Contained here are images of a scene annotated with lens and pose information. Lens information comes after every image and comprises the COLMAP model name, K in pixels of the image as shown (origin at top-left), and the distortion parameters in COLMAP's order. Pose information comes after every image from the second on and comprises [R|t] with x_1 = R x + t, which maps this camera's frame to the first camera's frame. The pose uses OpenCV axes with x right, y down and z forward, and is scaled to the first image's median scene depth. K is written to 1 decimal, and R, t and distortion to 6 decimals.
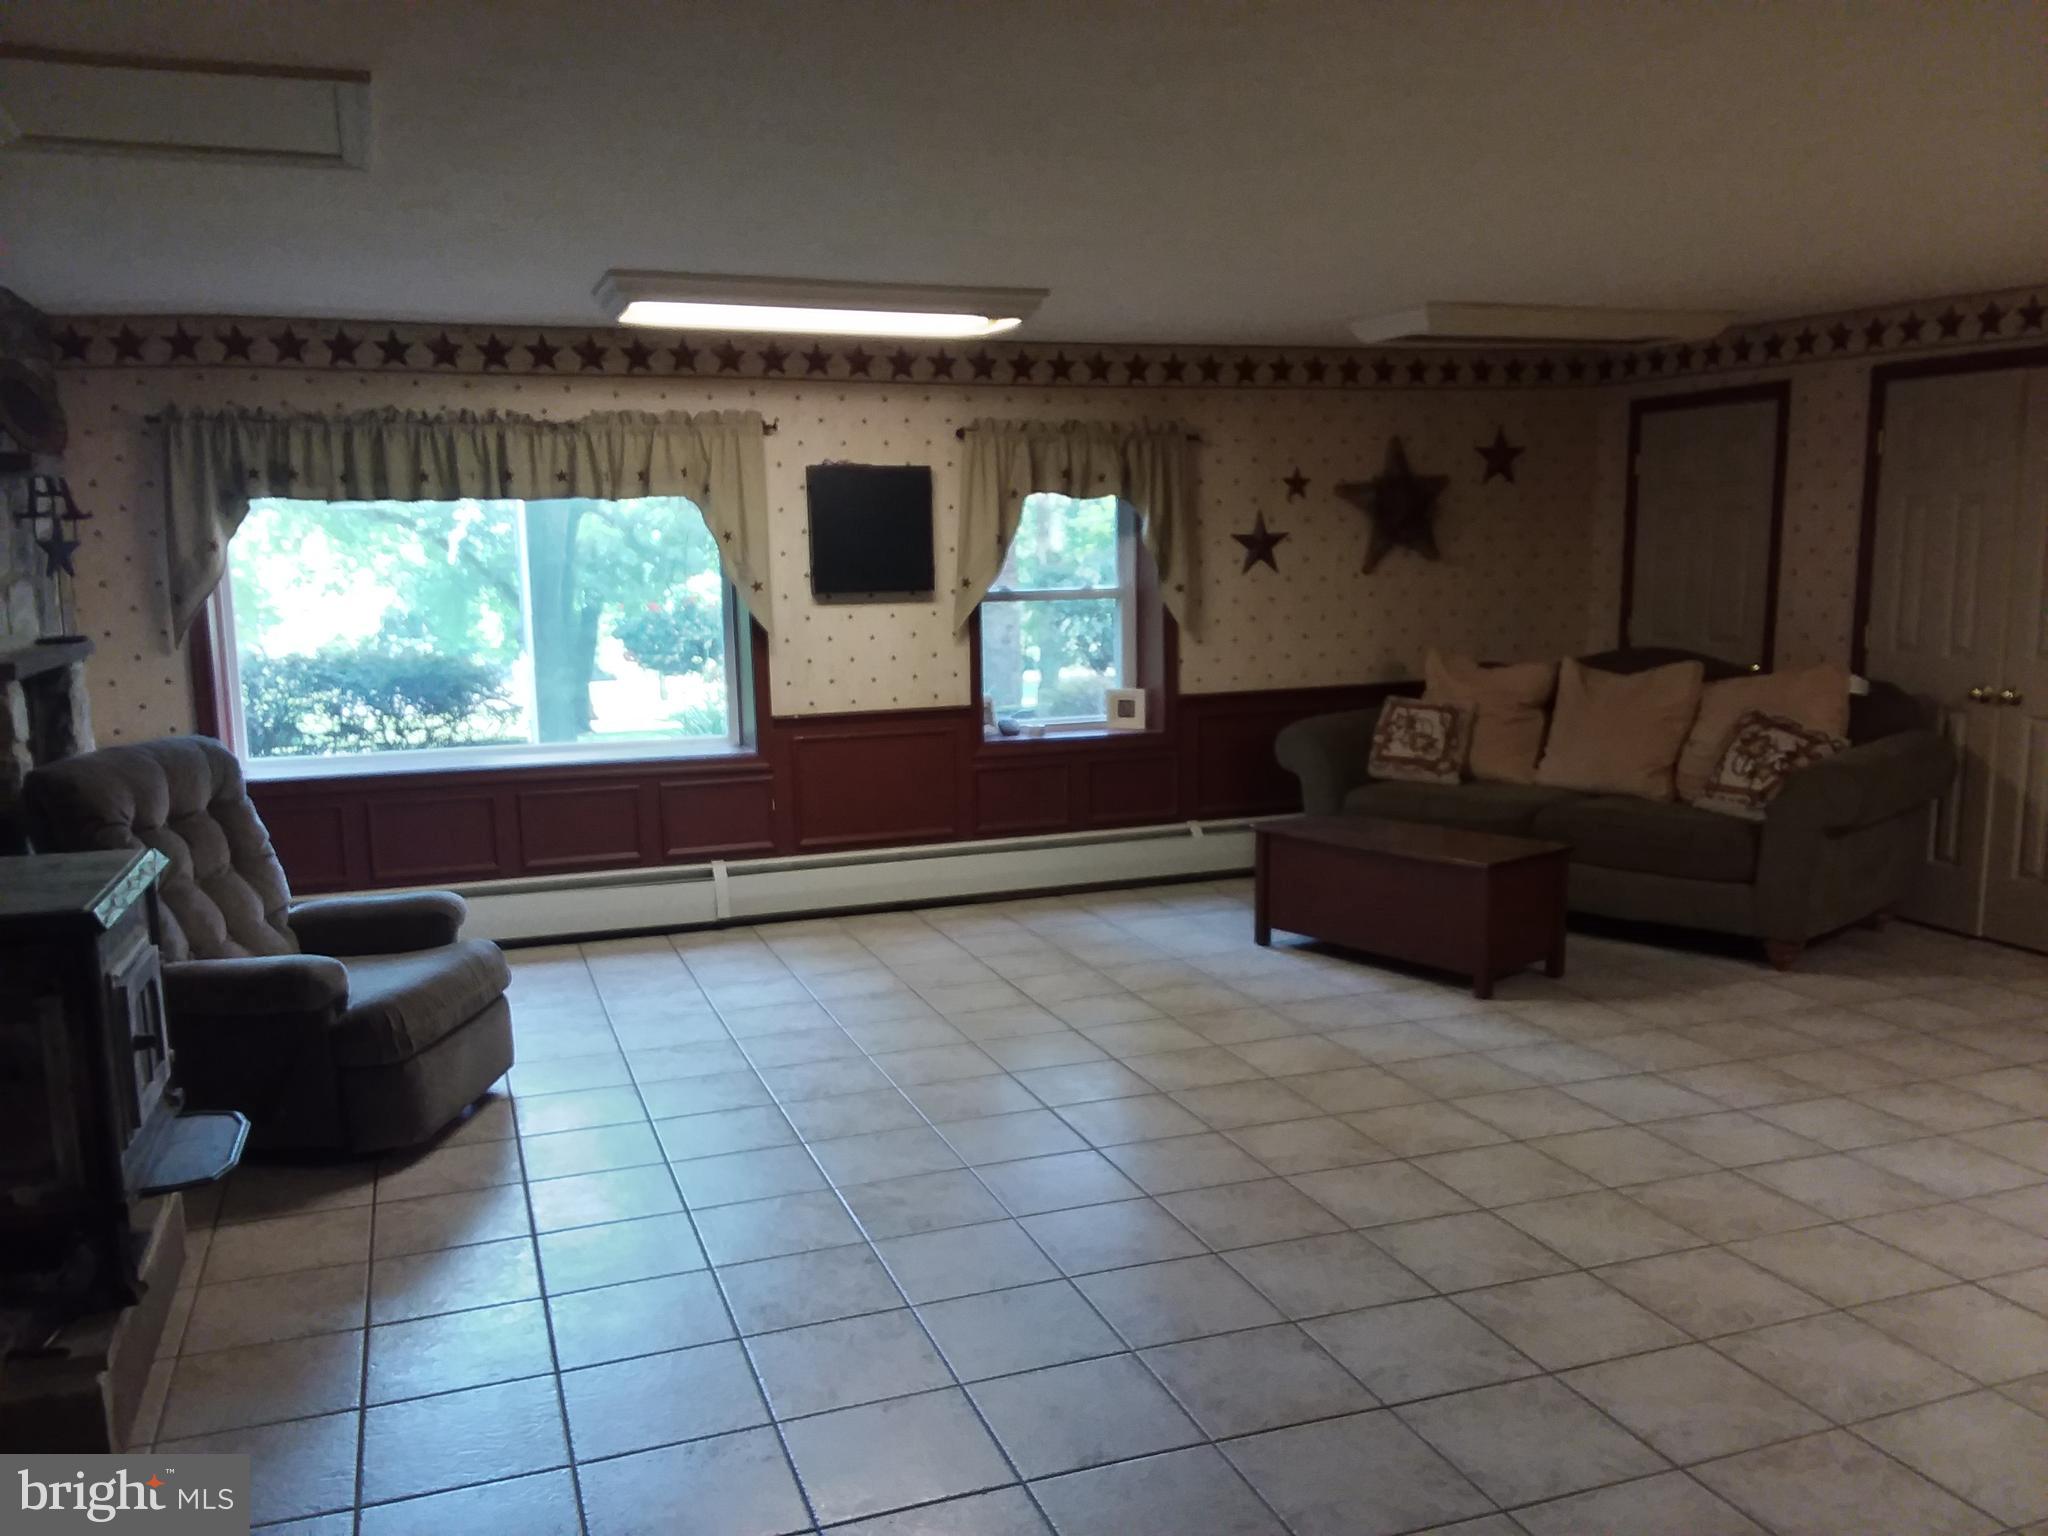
lens RADIAL K [[1643.6, 0, 1032.1], [0, 1643.6, 831.3], [0, 0, 1]] dist [0.122703, -0.219744]
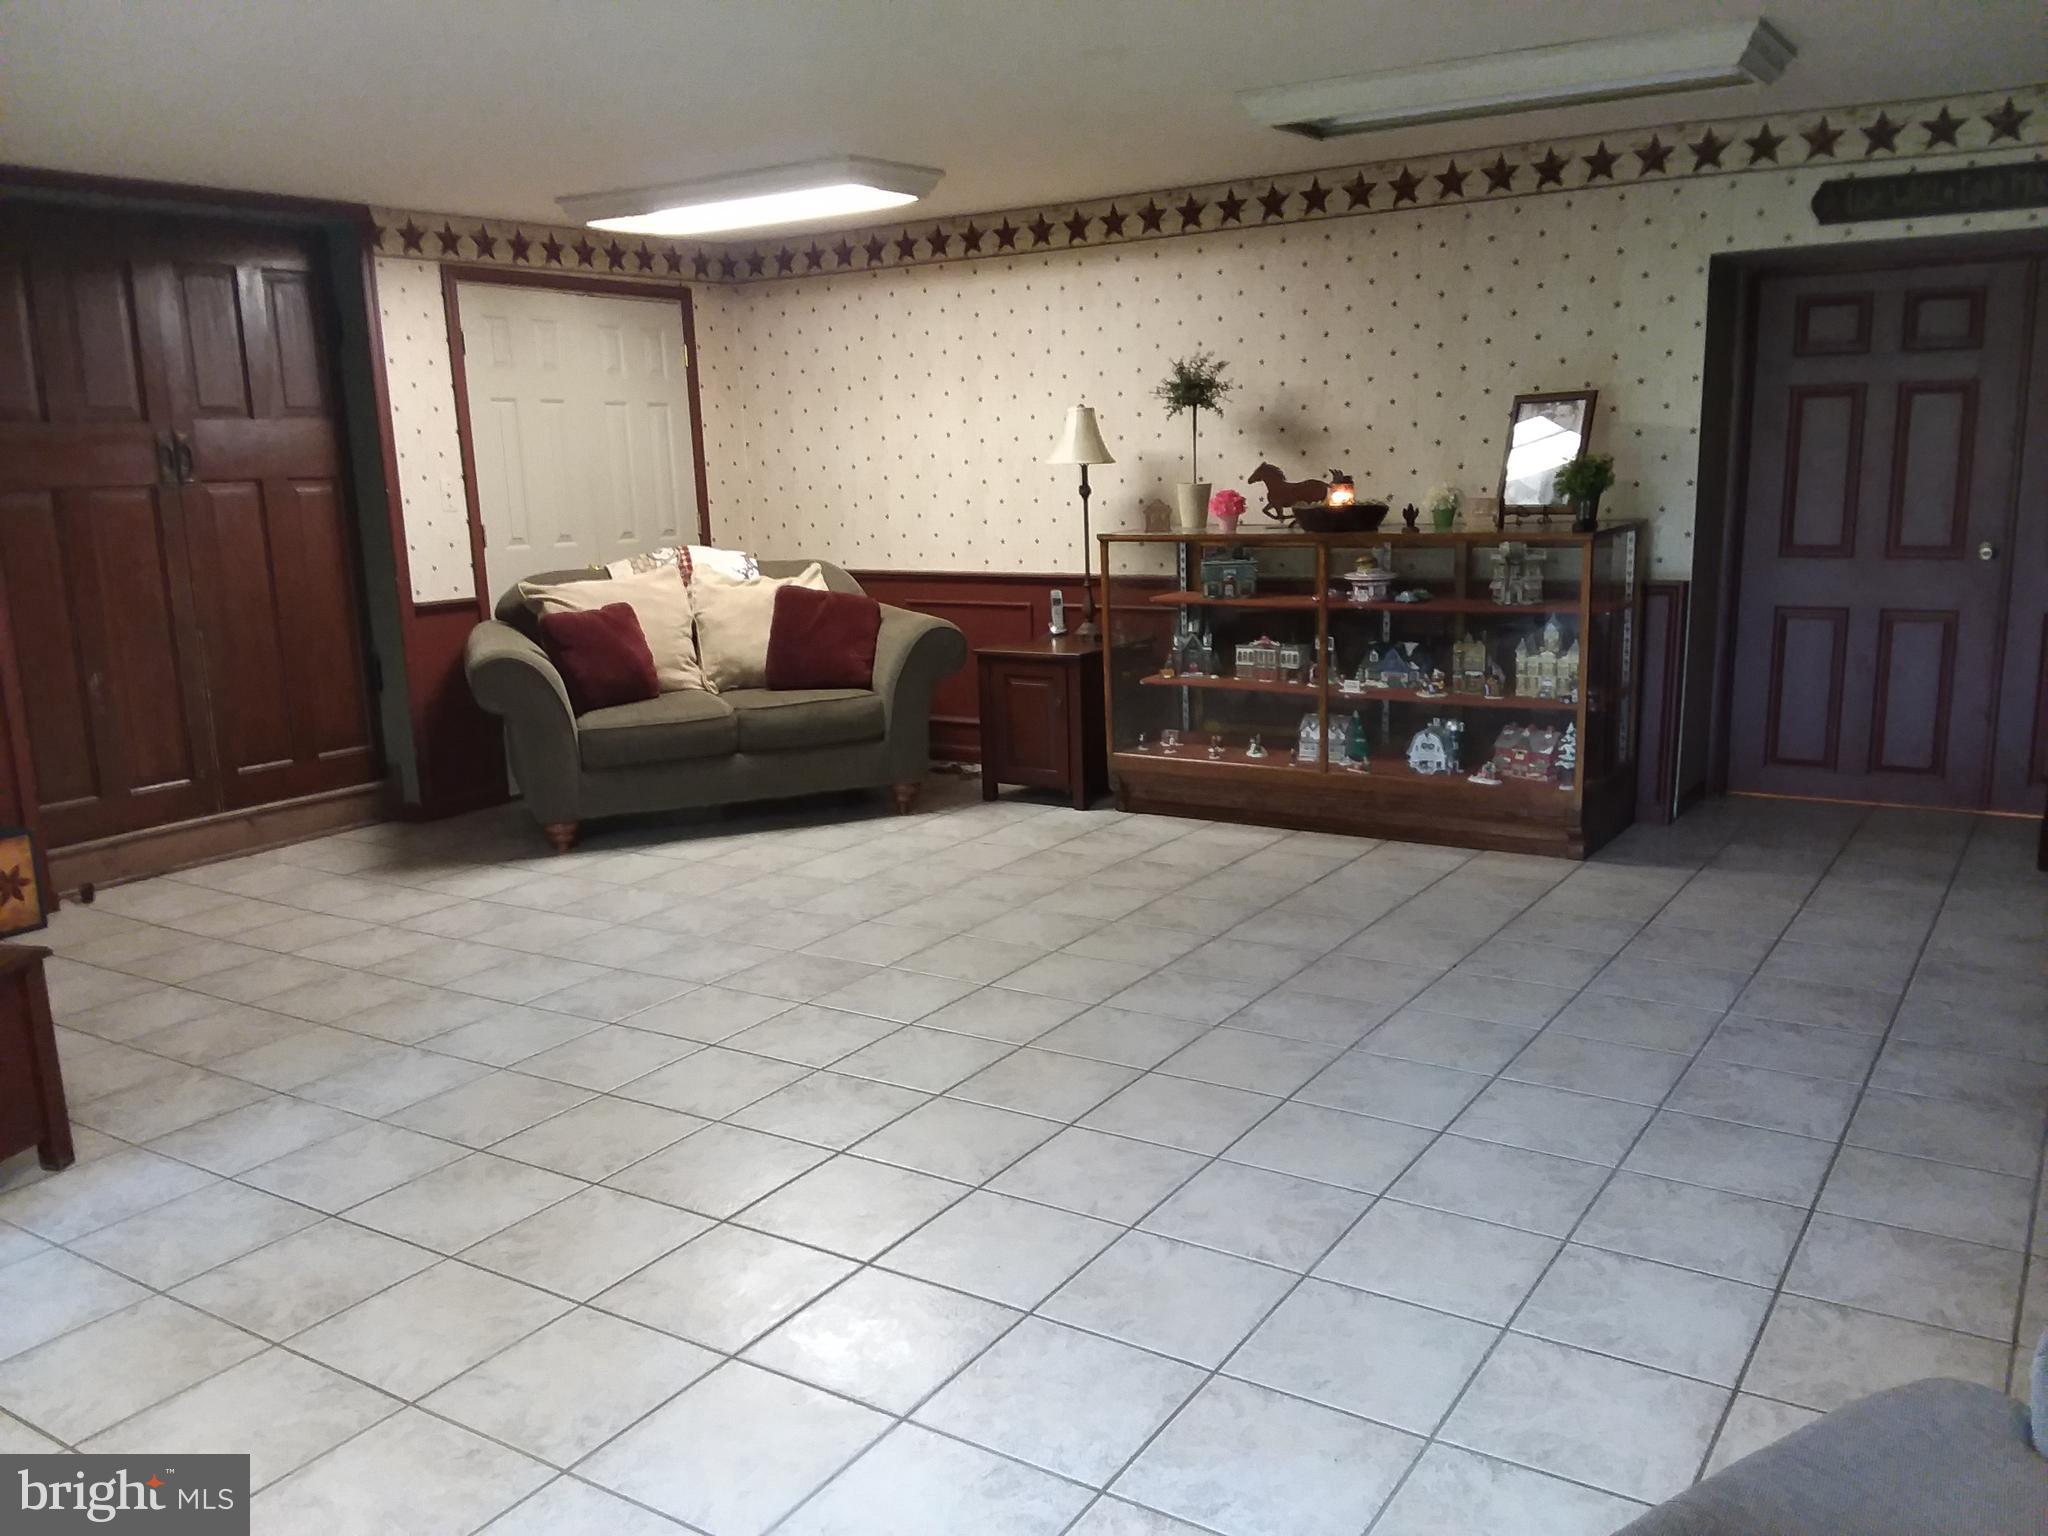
lens RADIAL K [[1668.1, 0, 1024.0], [0, 1668.1, 768.0], [0, 0, 1]] dist [0.122929, -0.230009]
pose [[-0.601385, -0.119890, 0.789913, -0.370620], [0.170500, 0.946644, 0.273485, -0.132086], [-0.780555, 0.299150, -0.548856, 0.877726]]
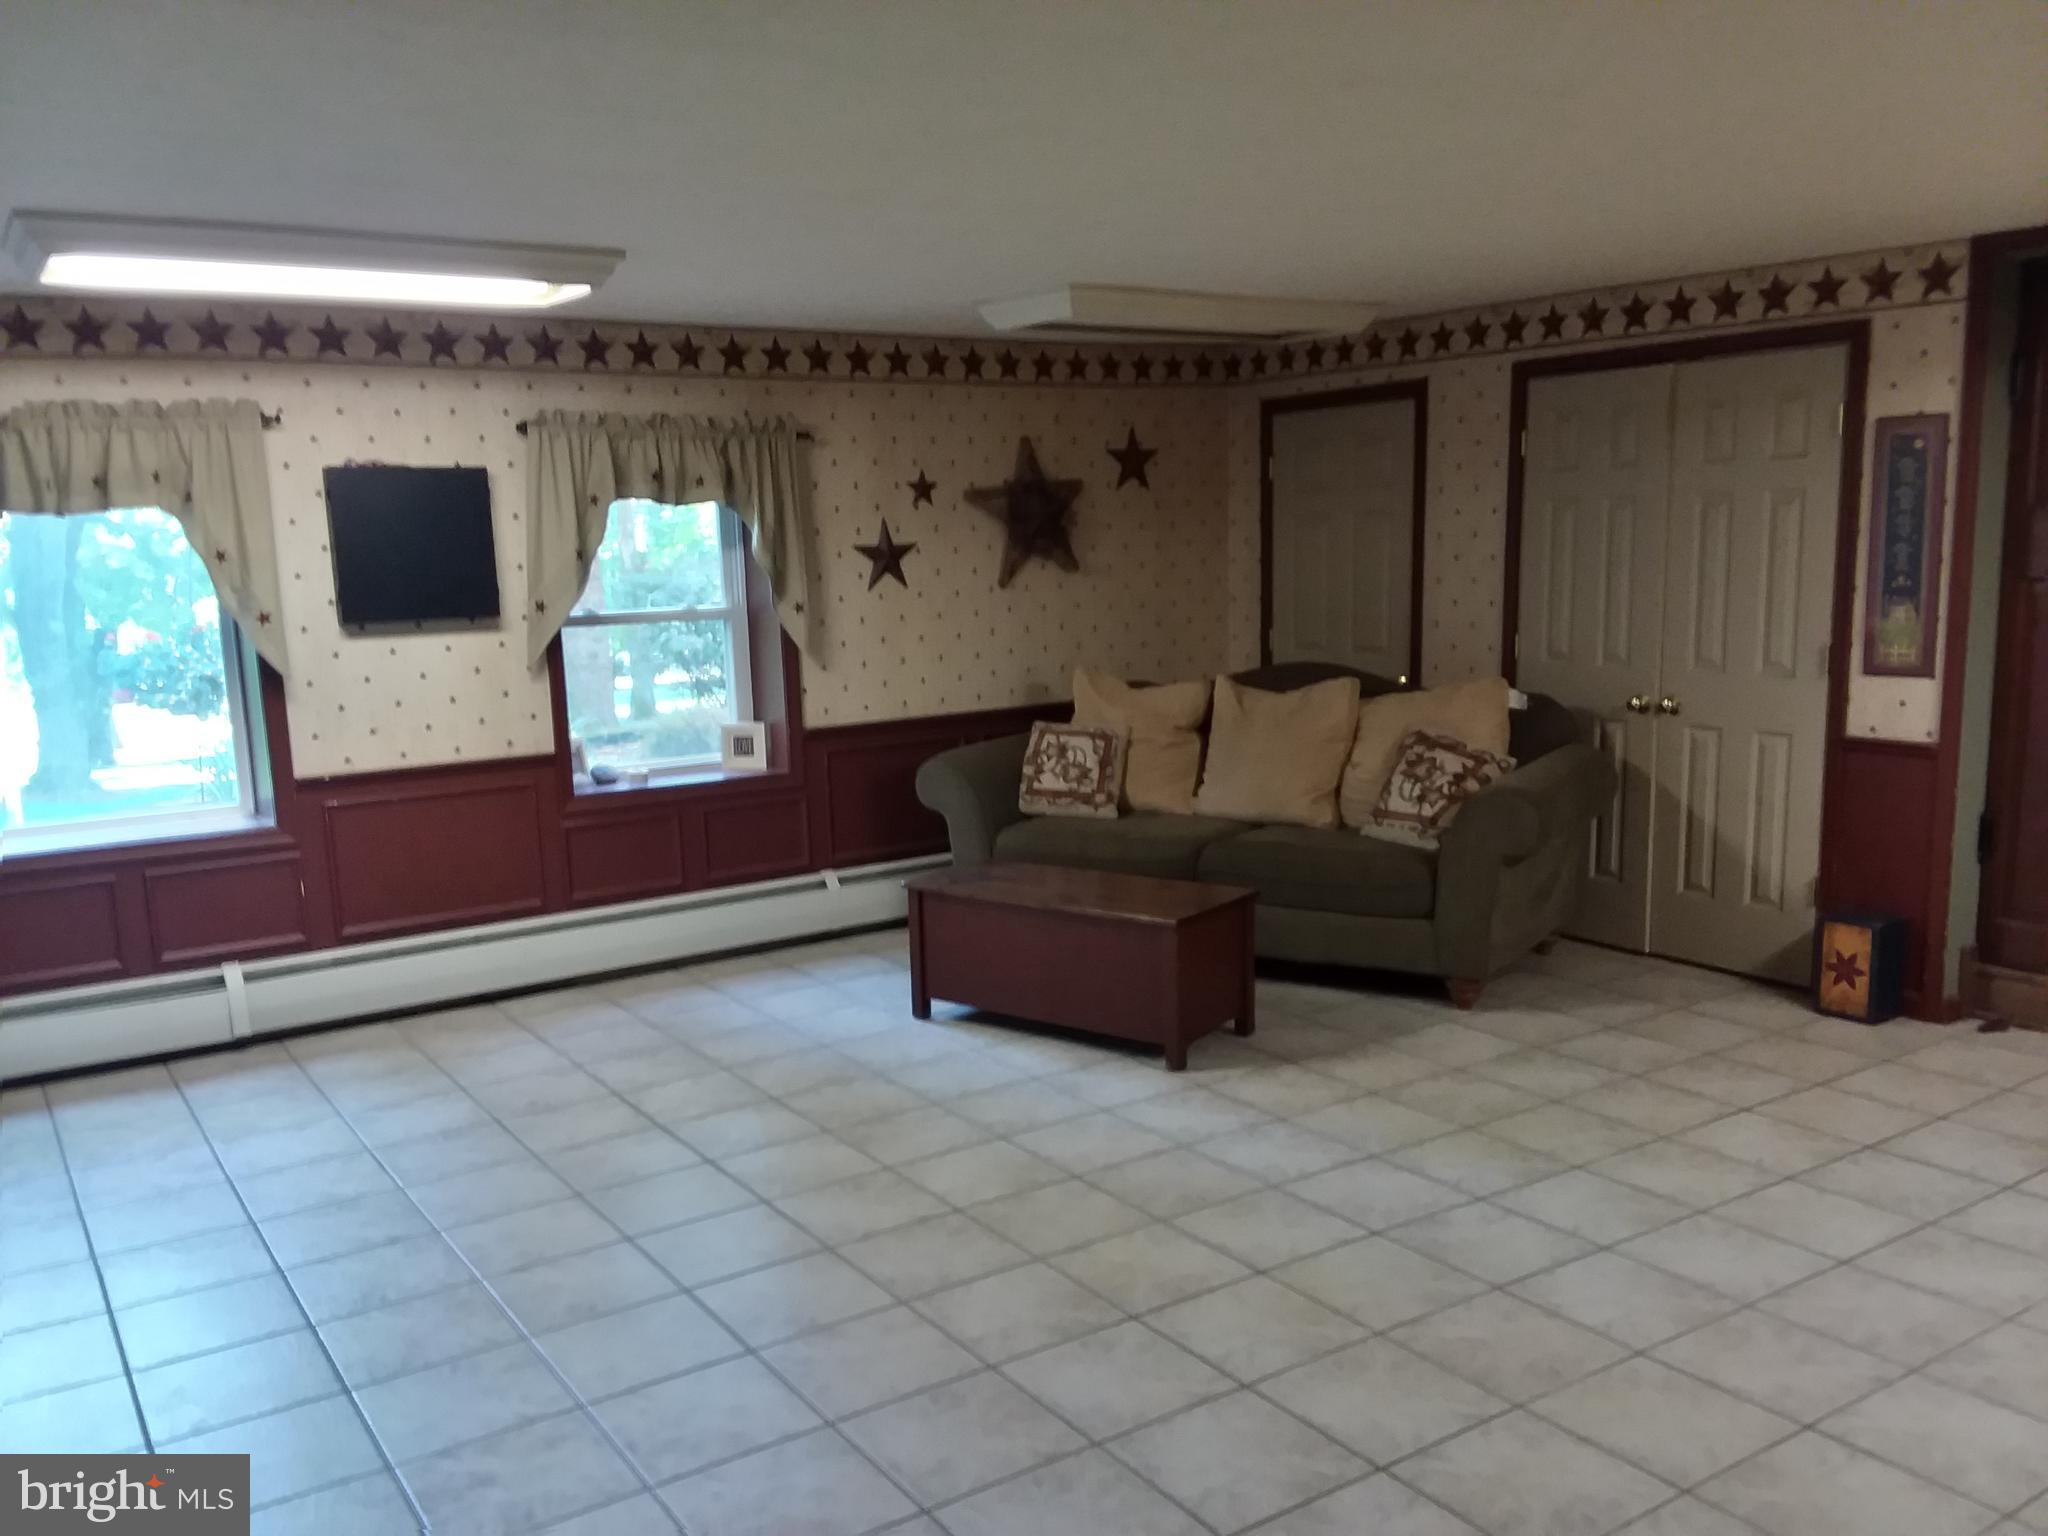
lens RADIAL K [[1643.6, 0, 1032.1], [0, 1643.6, 831.3], [0, 0, 1]] dist [0.122703, -0.219744]
pose [[0.970383, -0.054717, 0.235294, -0.003073], [0.054877, 0.998476, 0.005873, -0.031020], [-0.235257, 0.007213, 0.971907, 0.136810]]
